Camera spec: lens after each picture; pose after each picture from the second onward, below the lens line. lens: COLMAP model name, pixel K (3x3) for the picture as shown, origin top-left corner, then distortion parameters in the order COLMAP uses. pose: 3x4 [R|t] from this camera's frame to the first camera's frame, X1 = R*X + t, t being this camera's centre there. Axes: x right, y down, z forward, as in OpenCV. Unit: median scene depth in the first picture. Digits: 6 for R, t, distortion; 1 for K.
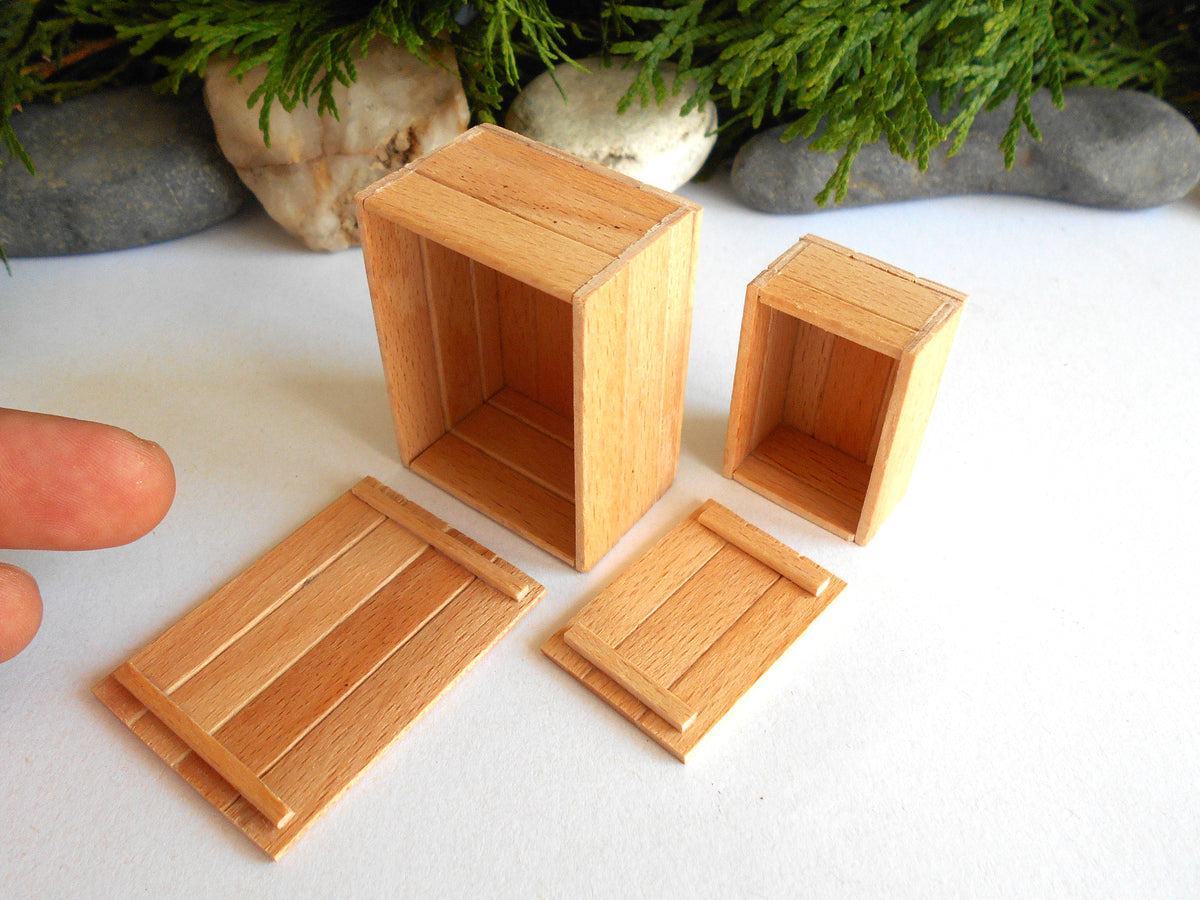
lens RADIAL K [[1036.5, 0, 600.3], [0, 1036.5, 445.1], [0, 0, 1]] dist [-0.016360, 0.017548]
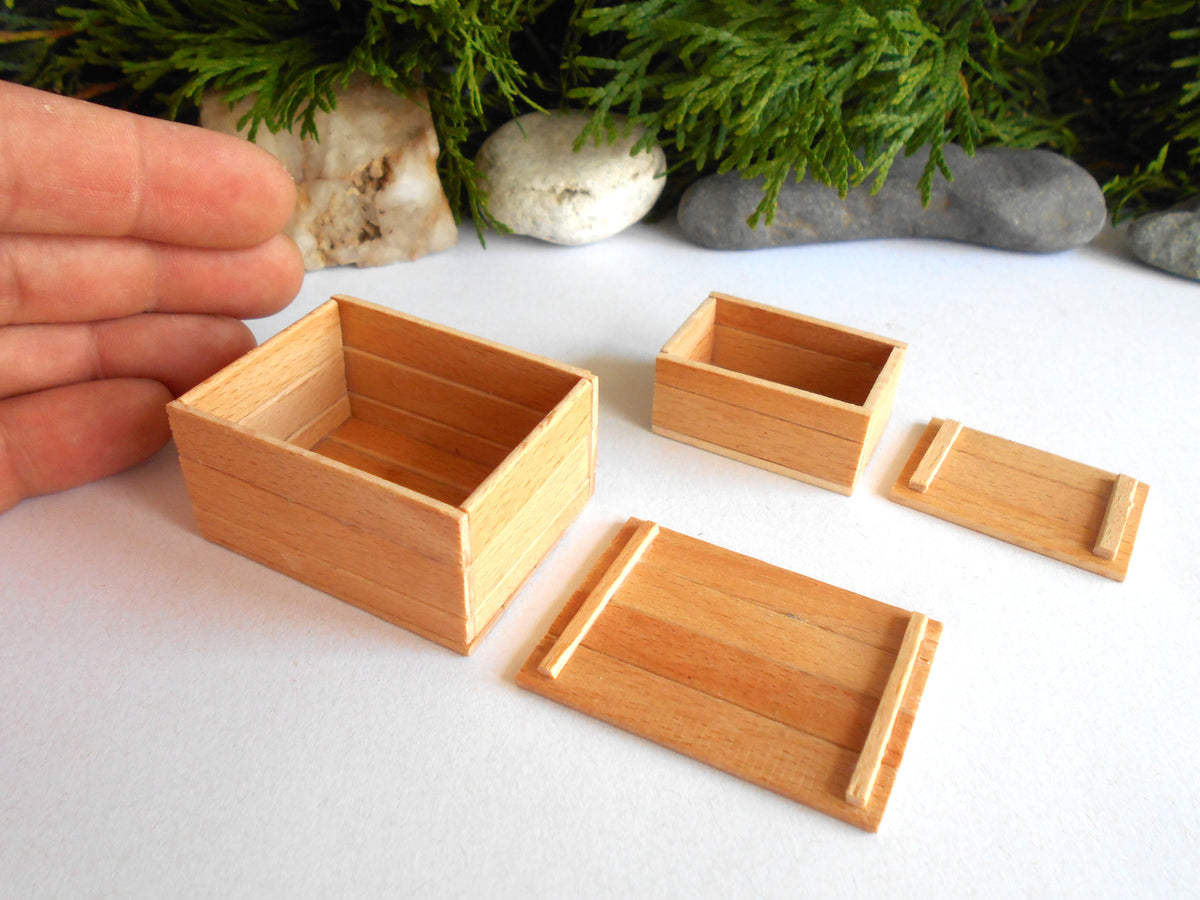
lens RADIAL K [[1036.5, 0, 600.3], [0, 1036.5, 445.1], [0, 0, 1]] dist [-0.016360, 0.017548]
pose [[0.999705, 0.016720, 0.017594, 0.031775], [-0.014632, 0.993513, -0.112777, 0.117149], [-0.019365, 0.112486, 0.993465, -0.065378]]
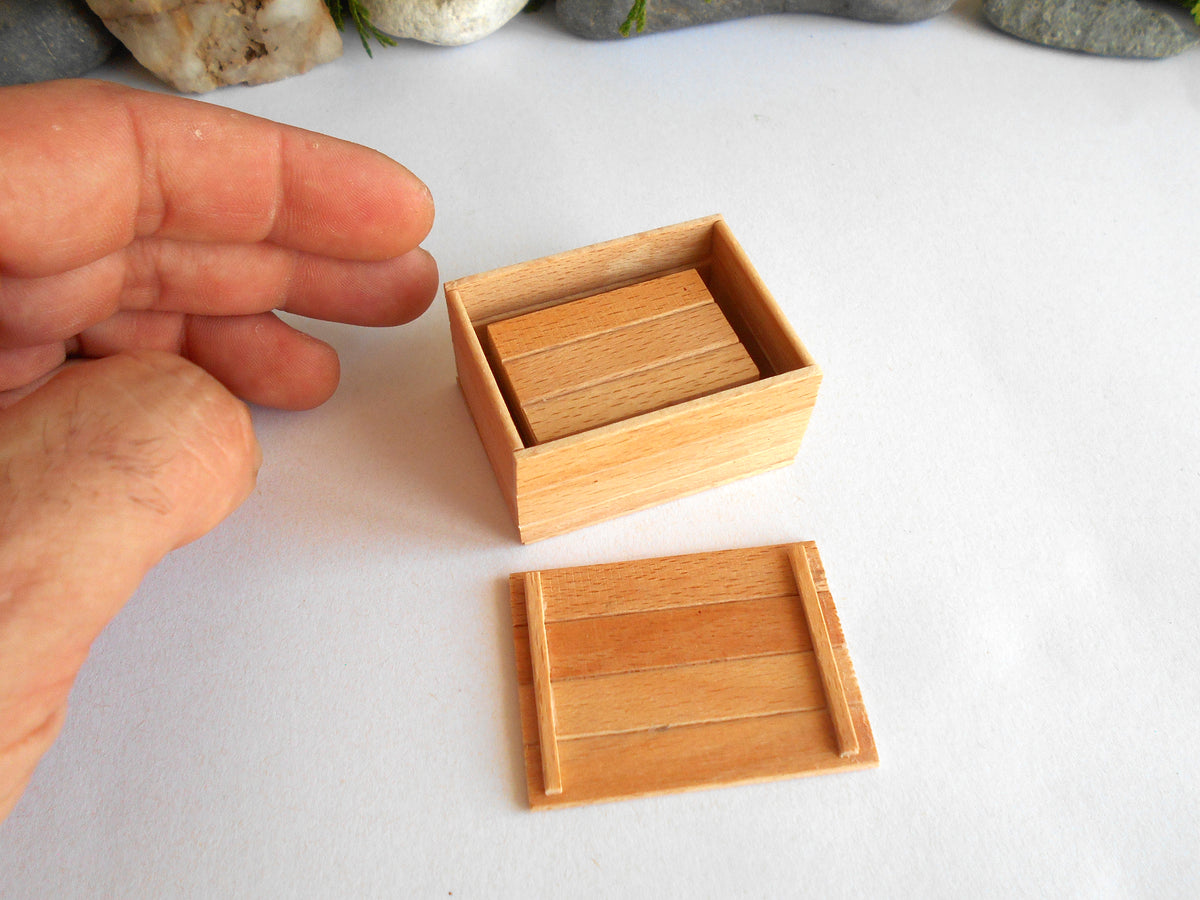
lens RADIAL K [[1036.5, 0, 600.3], [0, 1036.5, 445.1], [0, 0, 1]] dist [-0.016360, 0.017548]
pose [[0.994047, -0.072754, 0.081102, 0.052630], [0.057733, 0.983016, 0.174204, 0.016971], [-0.092399, -0.168484, 0.981364, -0.204472]]
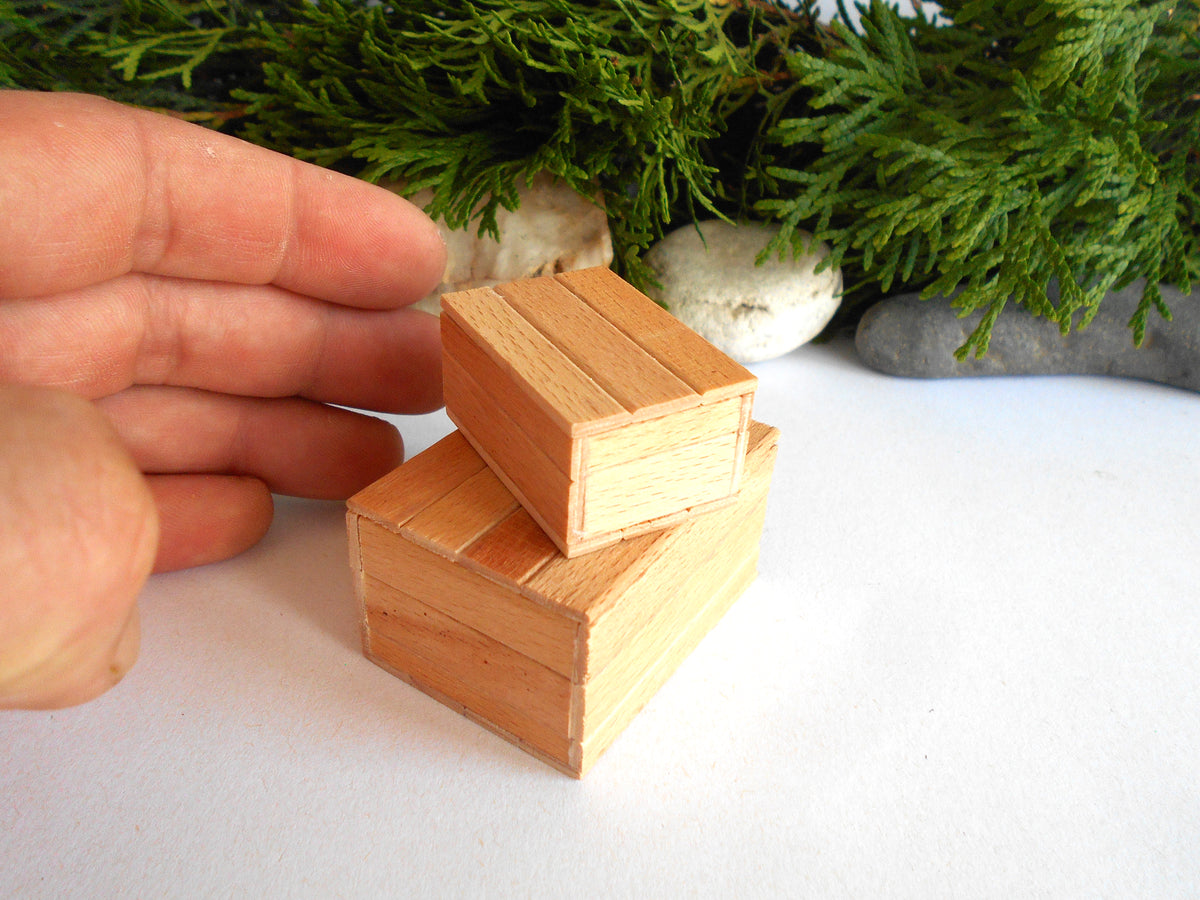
lens RADIAL K [[1036.5, 0, 600.3], [0, 1036.5, 445.1], [0, 0, 1]] dist [-0.016360, 0.017548]
pose [[0.996254, 0.081863, -0.027880, -0.095205], [-0.085788, 0.976223, -0.199071, 0.075544], [0.010921, 0.200717, 0.979588, 0.020058]]
